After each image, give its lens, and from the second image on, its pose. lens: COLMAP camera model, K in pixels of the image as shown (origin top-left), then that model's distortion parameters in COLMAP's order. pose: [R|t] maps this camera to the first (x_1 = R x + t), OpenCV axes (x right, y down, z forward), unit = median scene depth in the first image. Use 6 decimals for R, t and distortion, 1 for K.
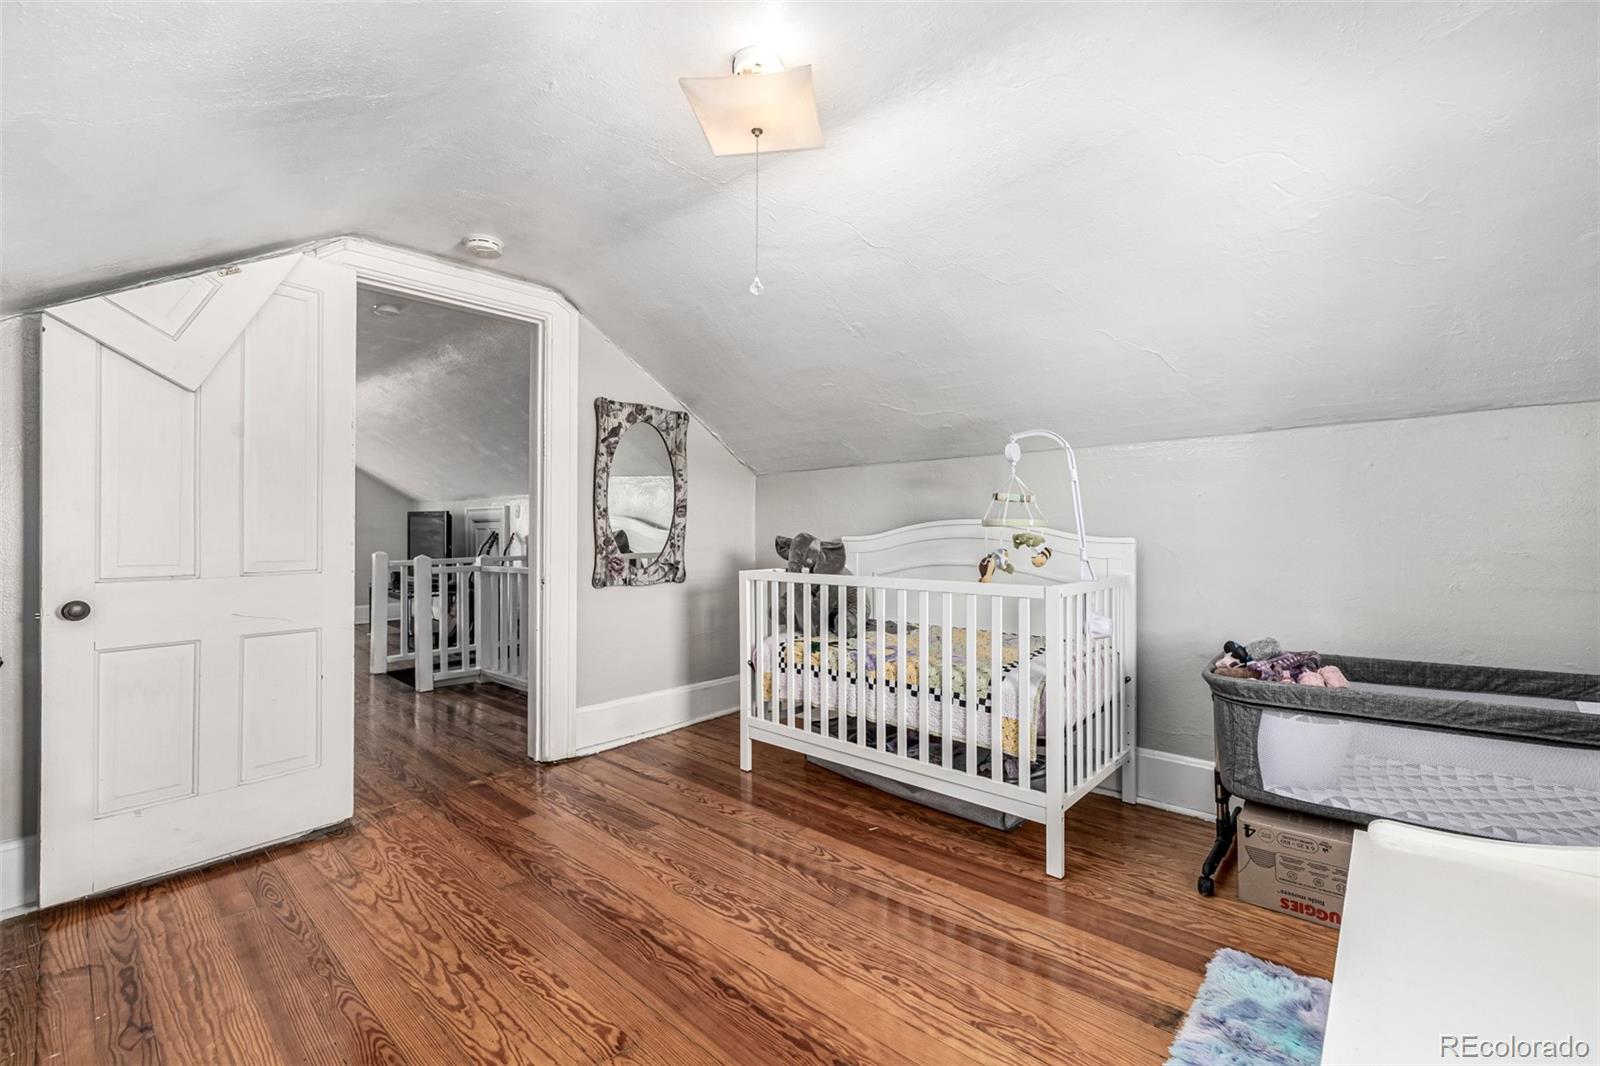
lens RADIAL K [[682.0, 0, 797.9], [0, 682.0, 527.3], [0, 0, 1]] dist [0.001955, 0.000123]
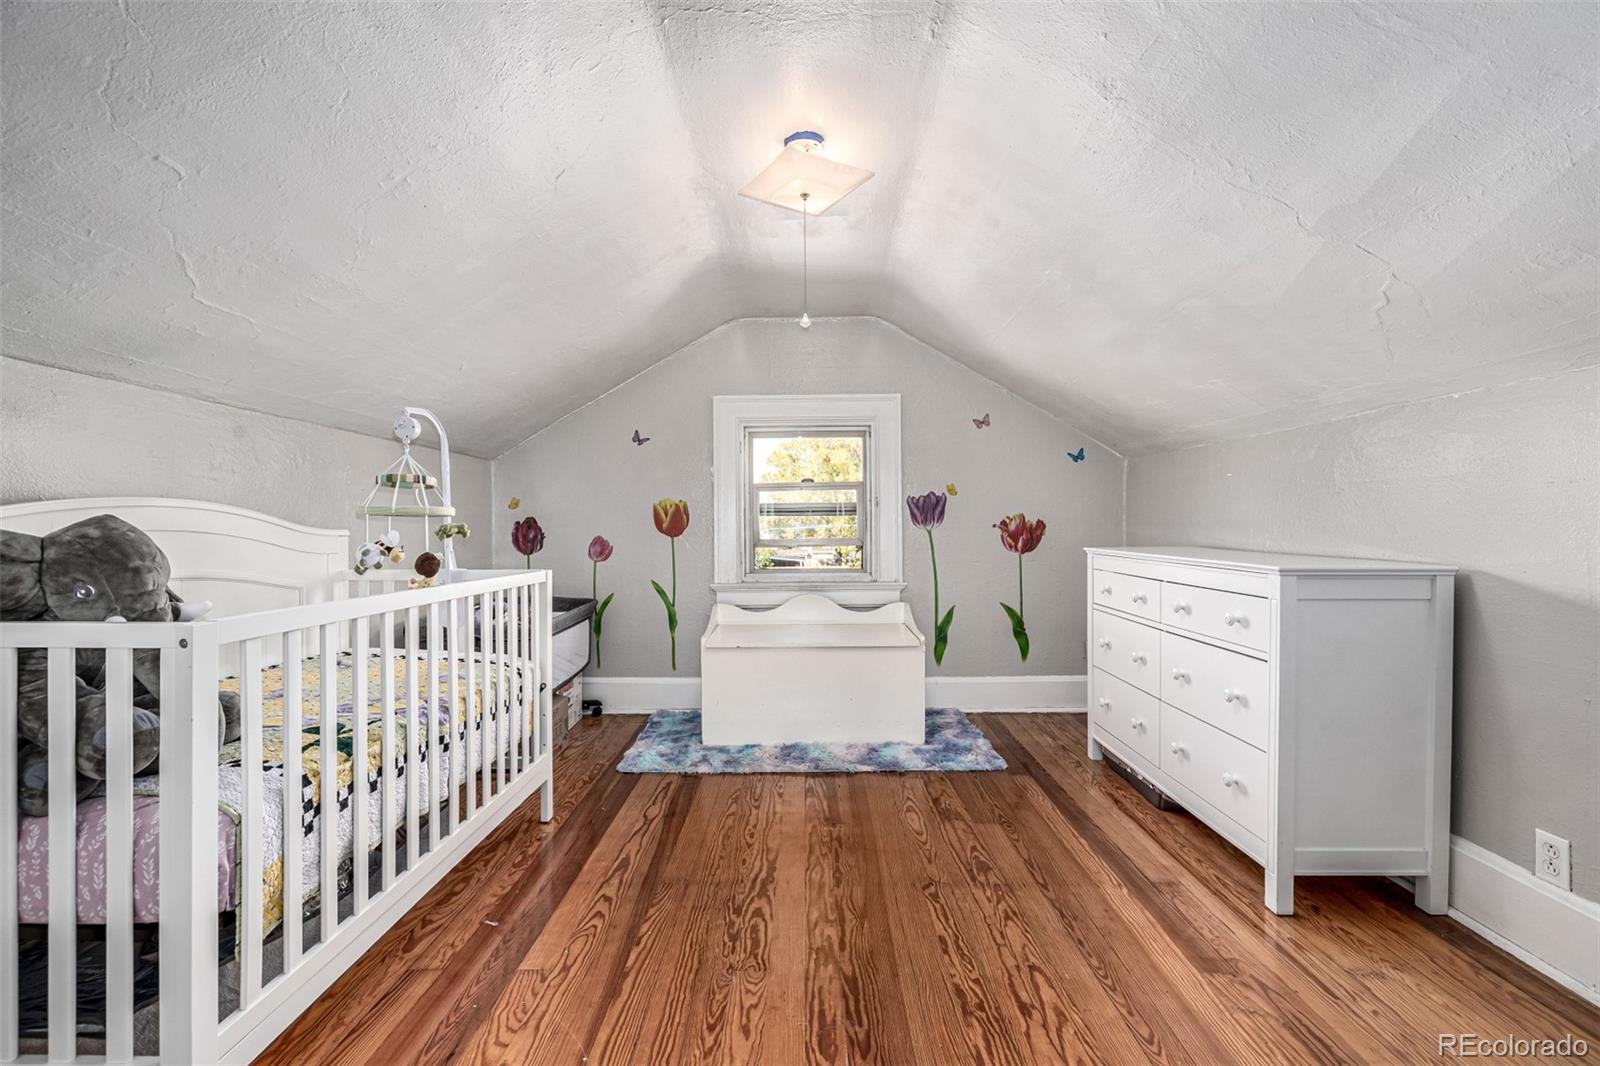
lens RADIAL K [[682.0, 0, 800.0], [0, 682.0, 533.8], [0, 0, 1]] dist [0.001955, 0.000123]
pose [[-0.667322, 0.000497, 0.744769, -0.911972], [-0.001125, 0.999998, -0.001675, 0.035948], [-0.744768, -0.001956, -0.667320, 1.730202]]
